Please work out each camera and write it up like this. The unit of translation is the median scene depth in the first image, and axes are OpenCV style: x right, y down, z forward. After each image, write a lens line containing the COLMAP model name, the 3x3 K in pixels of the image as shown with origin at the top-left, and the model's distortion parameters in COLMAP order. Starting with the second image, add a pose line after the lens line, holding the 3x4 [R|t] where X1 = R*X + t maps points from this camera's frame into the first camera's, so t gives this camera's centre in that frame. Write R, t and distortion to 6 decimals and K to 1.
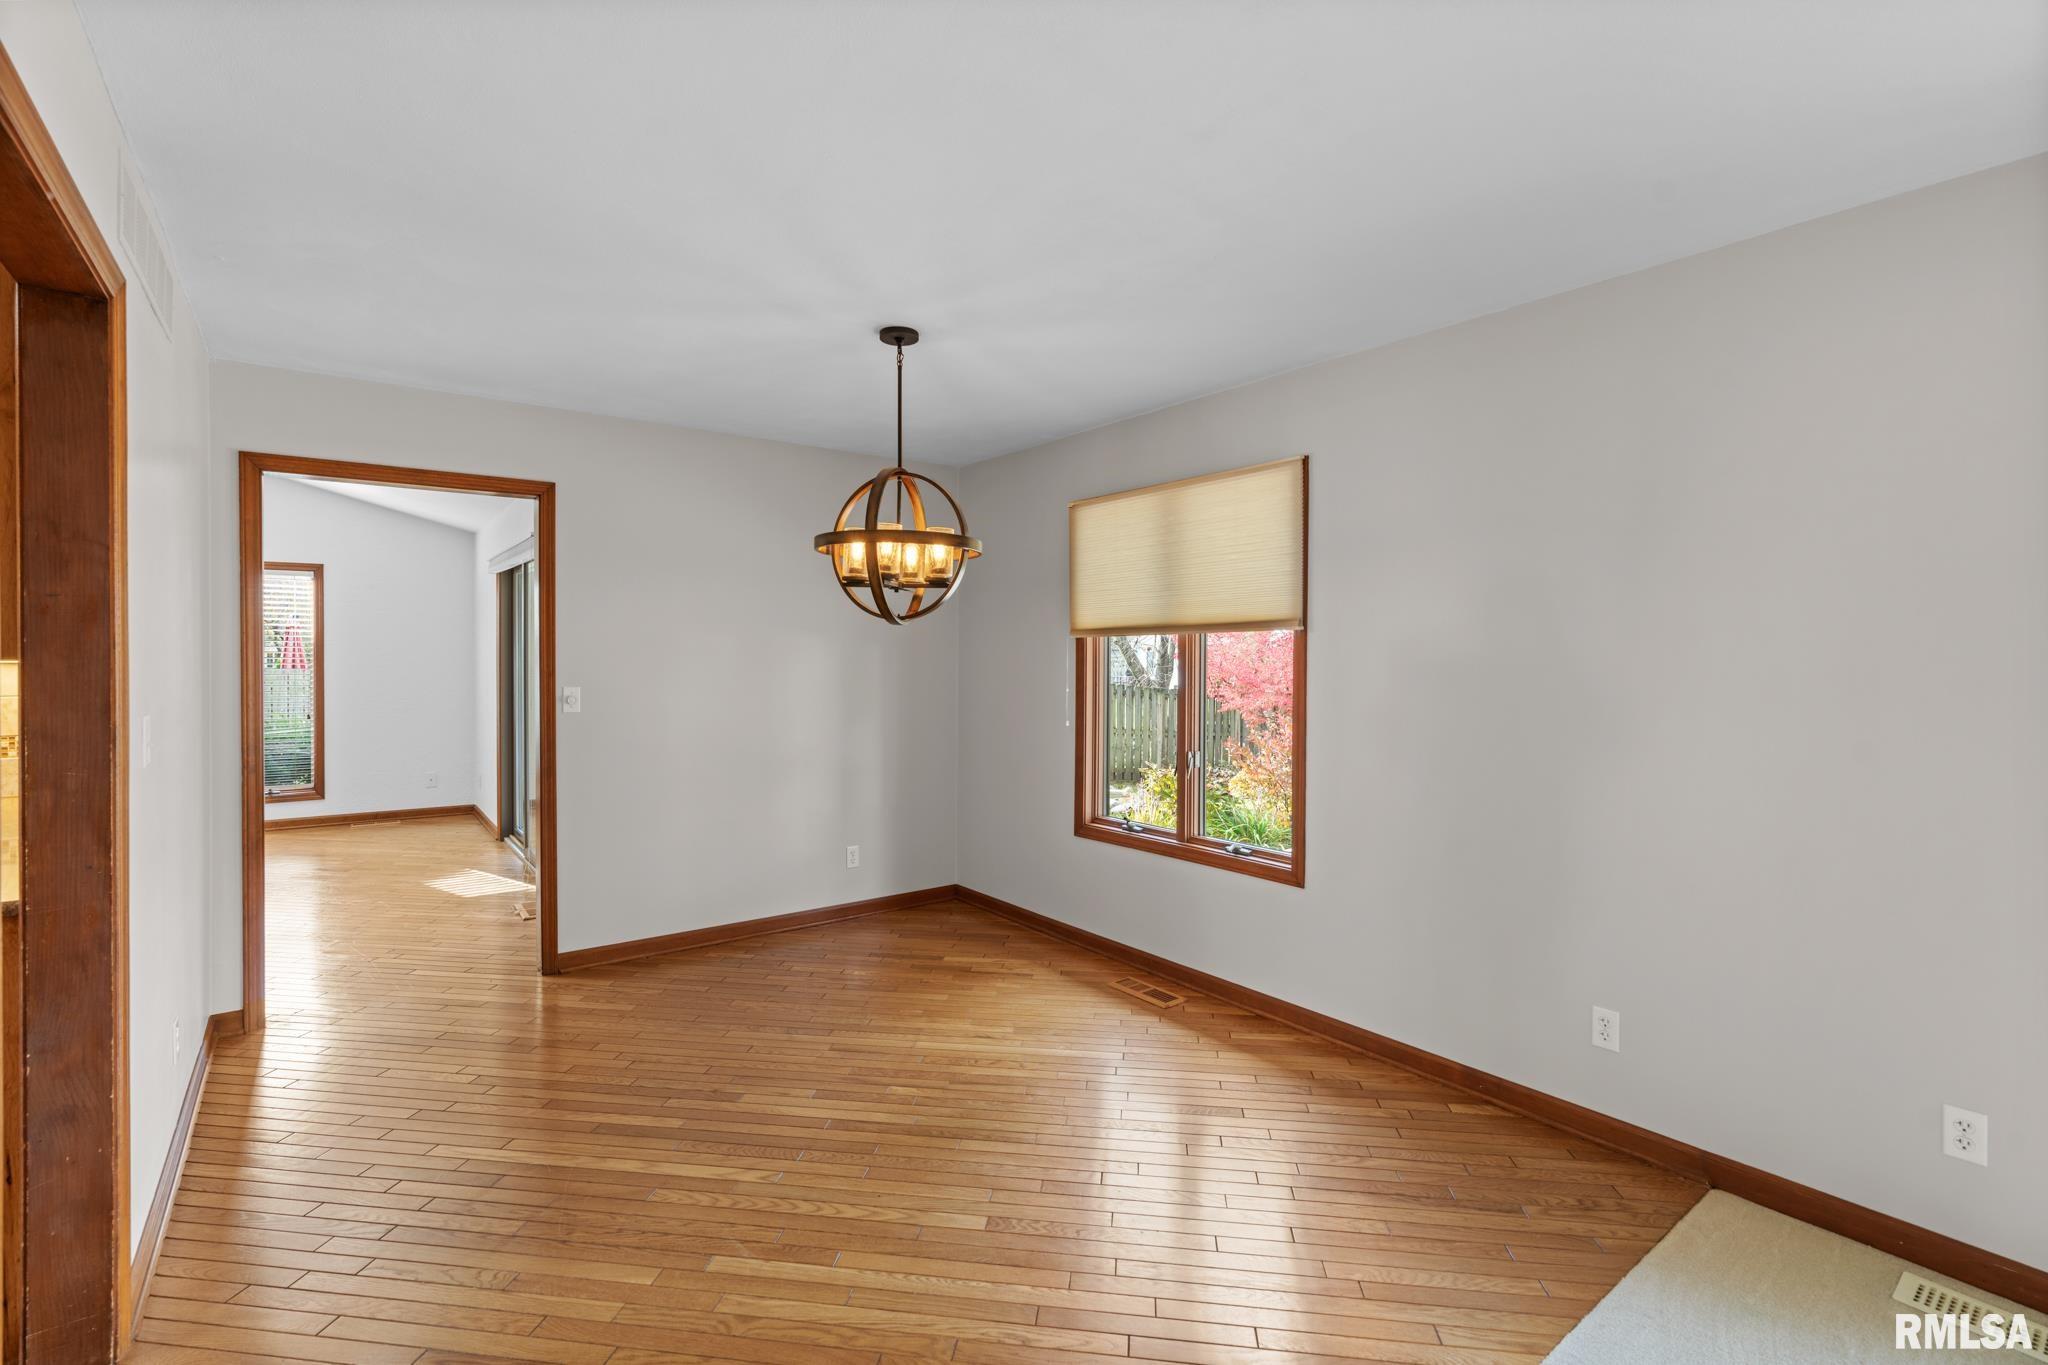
lens RADIAL K [[919.1, 0, 1024.4], [0, 919.1, 669.8], [0, 0, 1]] dist [0.000726, 0.000985]
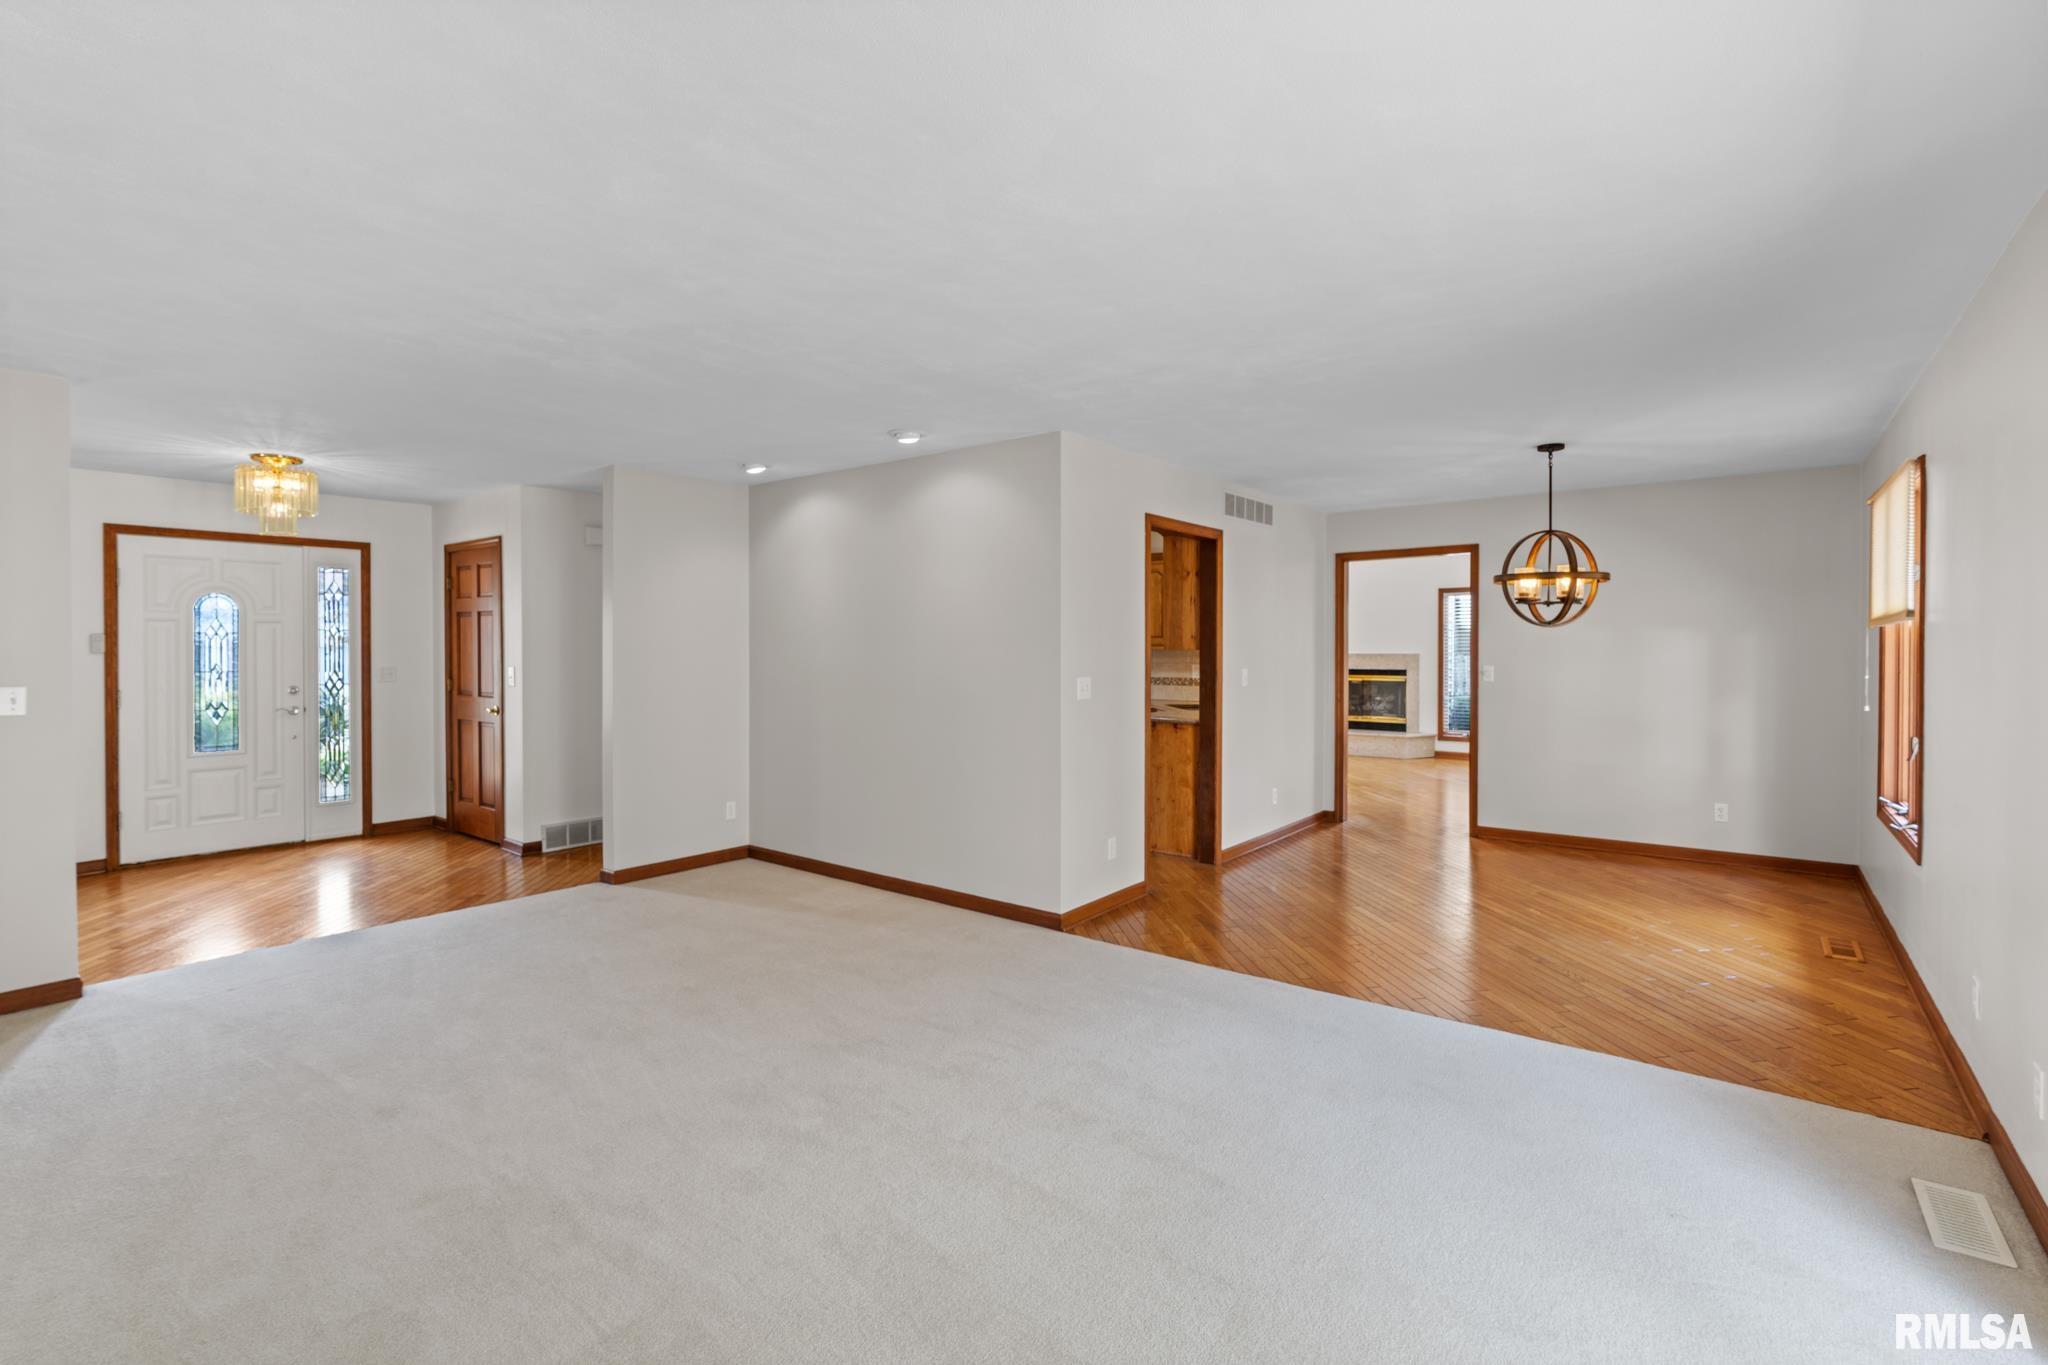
lens RADIAL K [[919.1, 0, 1024.4], [0, 919.1, 669.8], [0, 0, 1]] dist [0.000726, 0.000985]
pose [[0.250024, 0.019878, -0.968036, 1.117903], [-0.004661, 0.999802, 0.019327, -0.001841], [0.968228, -0.000320, 0.250067, -0.266194]]
